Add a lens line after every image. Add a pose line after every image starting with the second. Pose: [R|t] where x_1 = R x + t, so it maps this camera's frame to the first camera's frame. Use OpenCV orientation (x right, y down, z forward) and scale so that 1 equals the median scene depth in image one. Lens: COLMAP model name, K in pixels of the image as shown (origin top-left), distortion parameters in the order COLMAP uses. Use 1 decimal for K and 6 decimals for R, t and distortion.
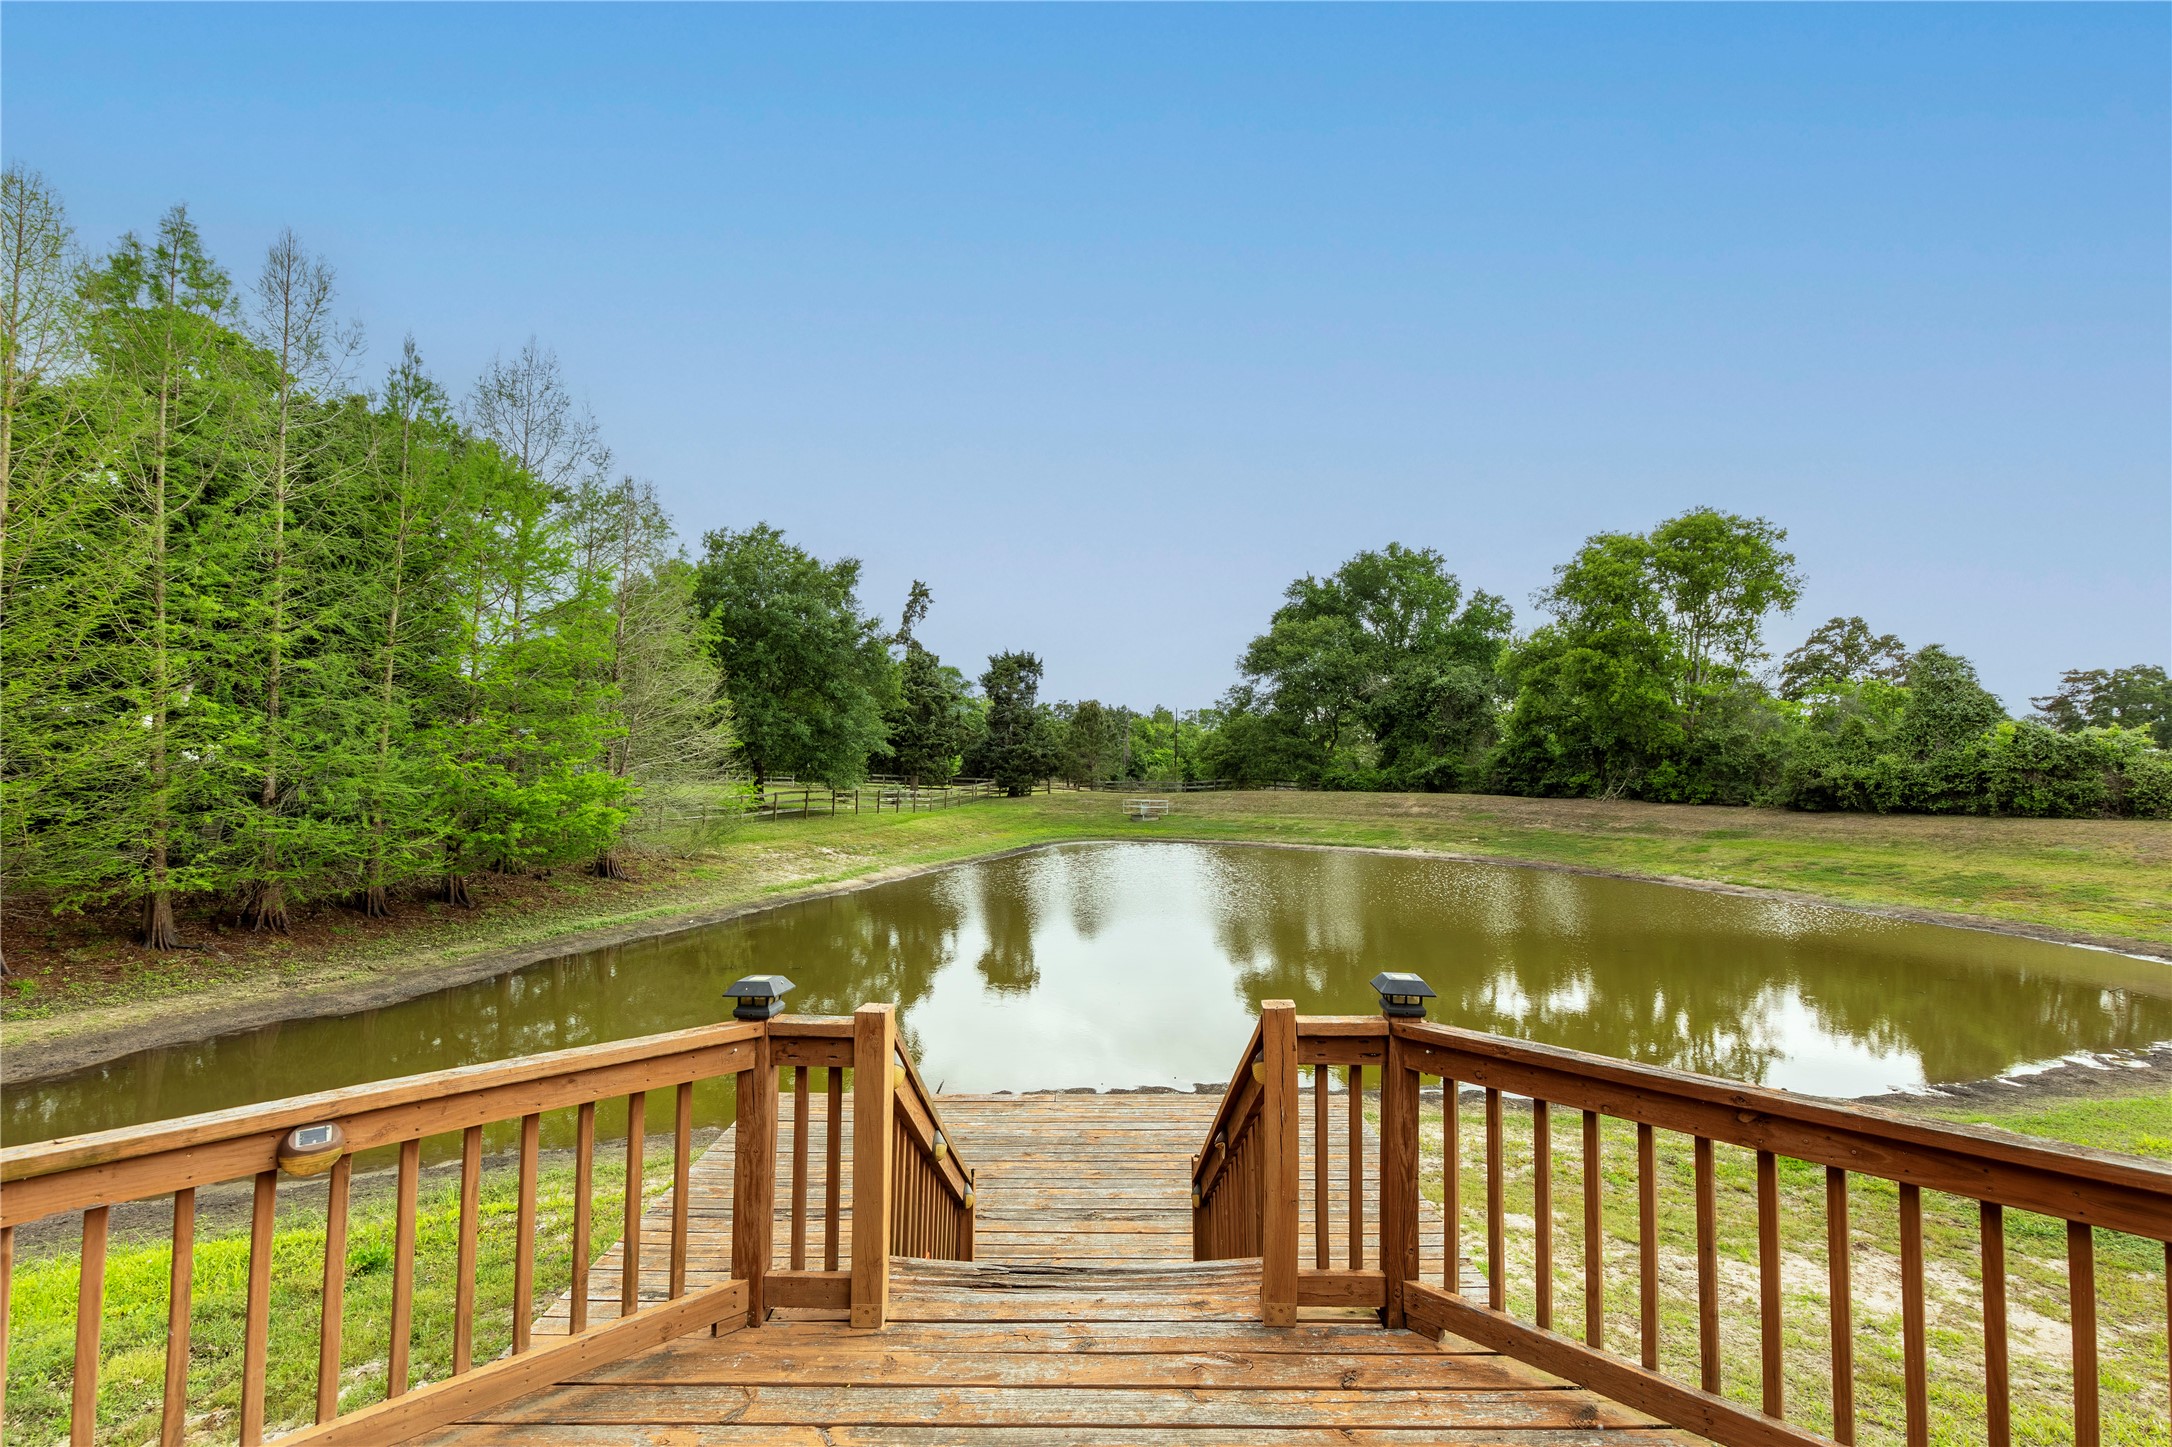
lens RADIAL K [[979.7, 0, 1093.3], [0, 979.7, 732.5], [0, 0, 1]] dist [-0.000024, -0.000355]
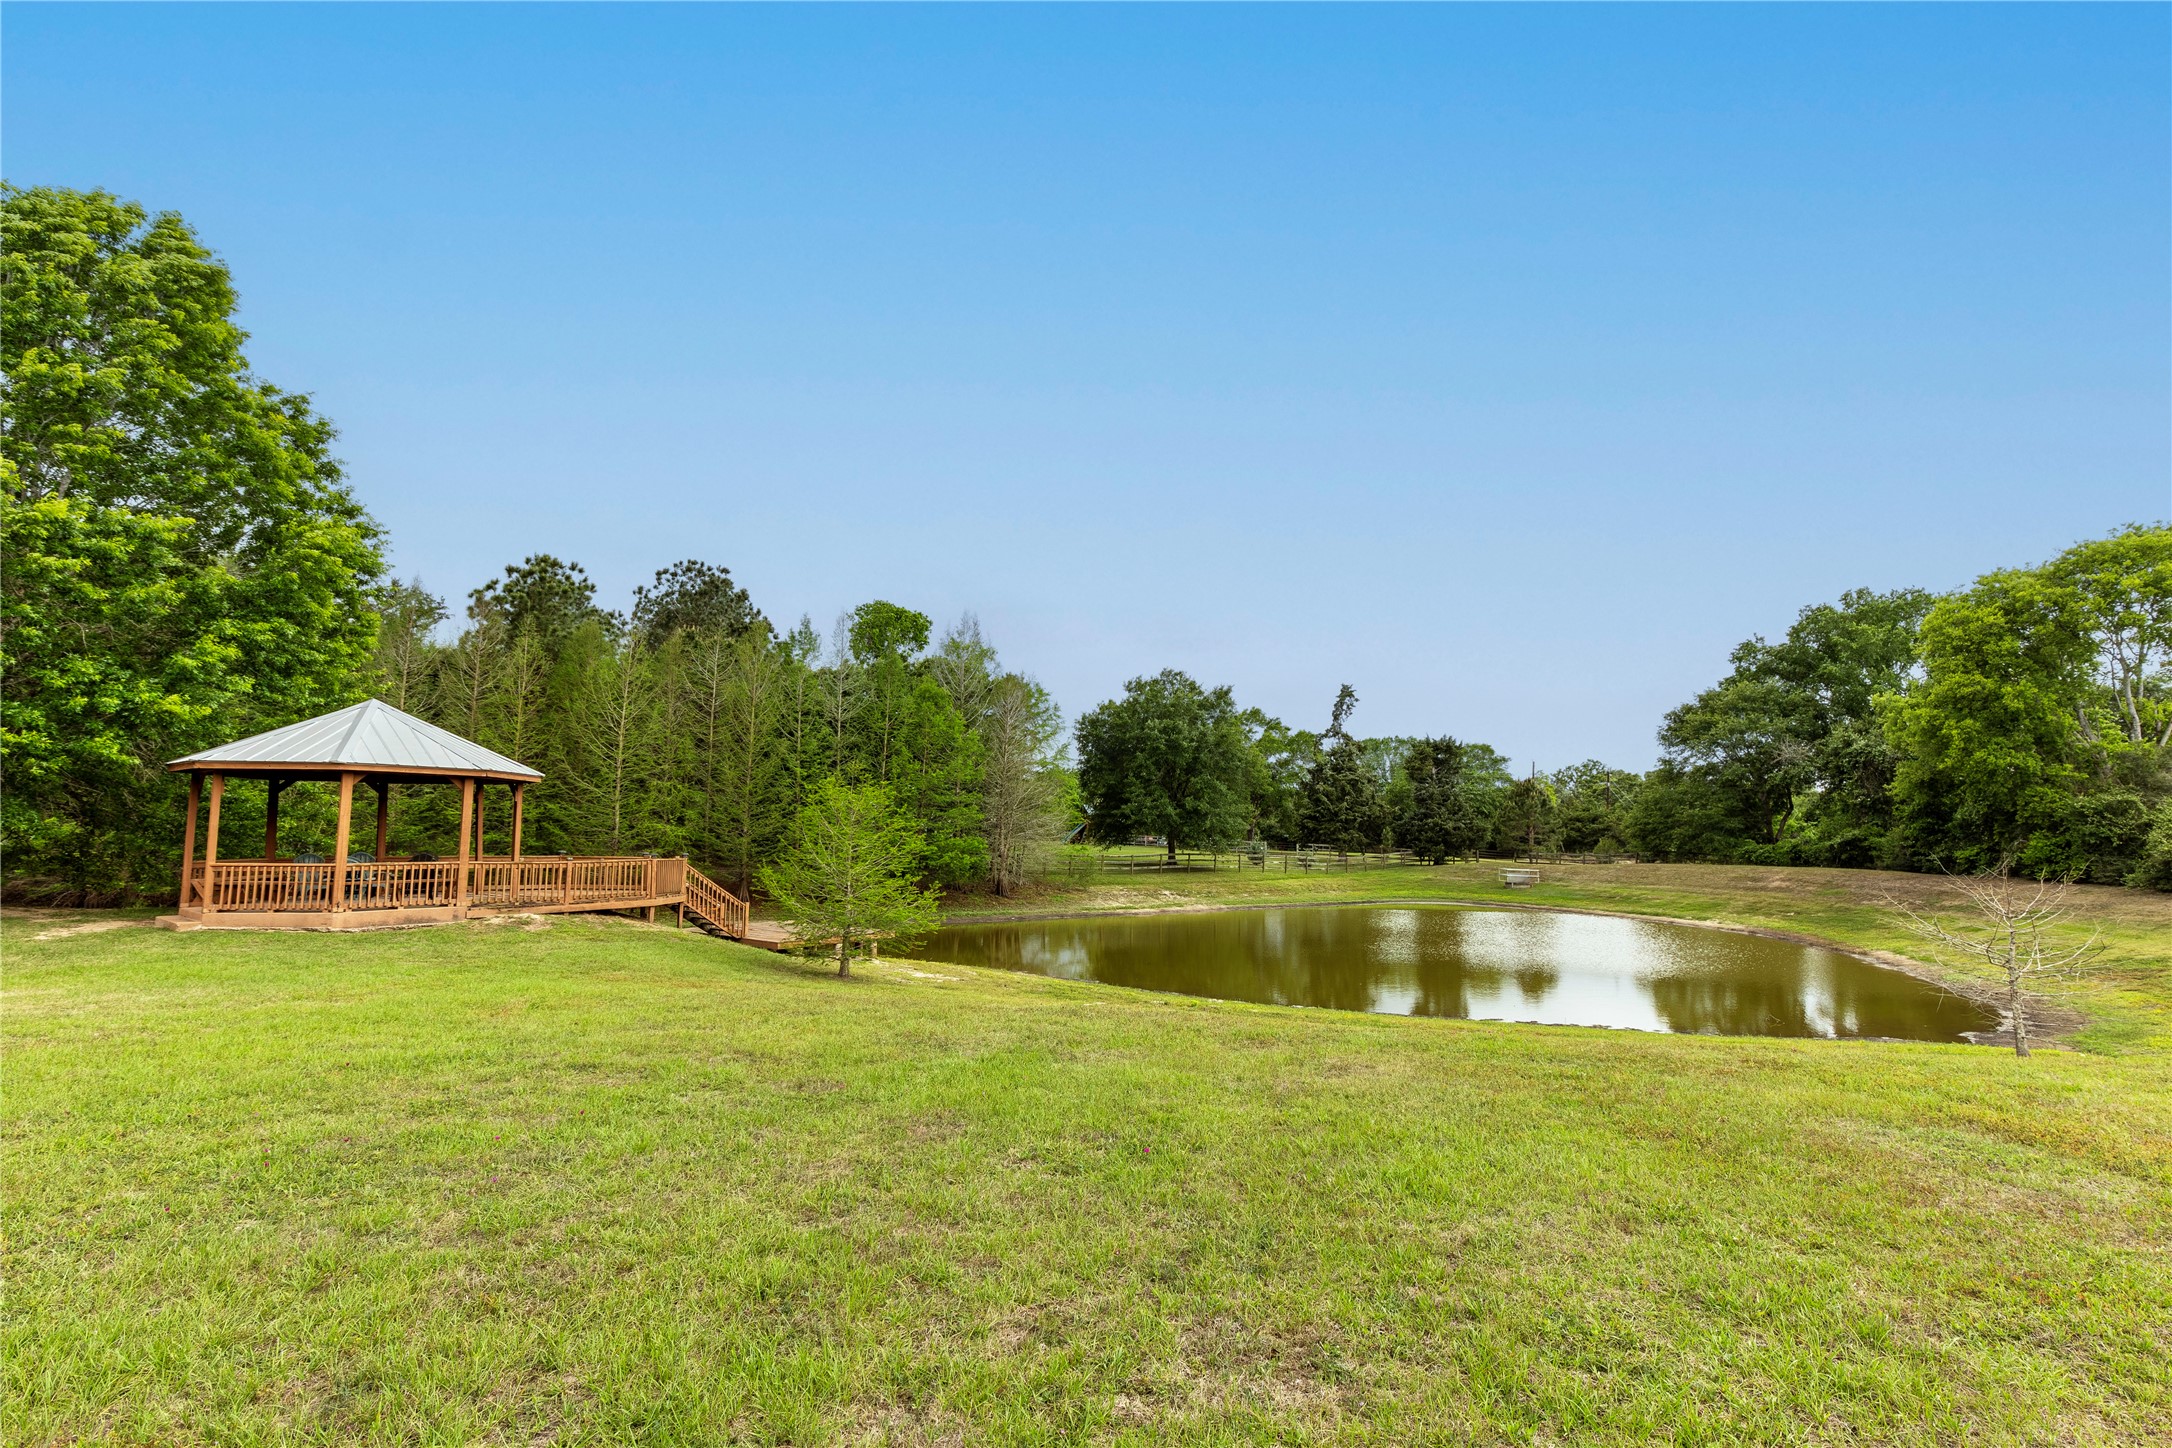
lens RADIAL K [[979.7, 0, 1093.3], [0, 979.7, 733.0], [0, 0, 1]] dist [-0.000024, -0.000355]
pose [[0.780558, -0.063228, -0.621878, 0.457226], [0.015511, 0.996524, -0.081850, -0.000239], [0.624891, 0.054243, 0.778825, -0.191785]]
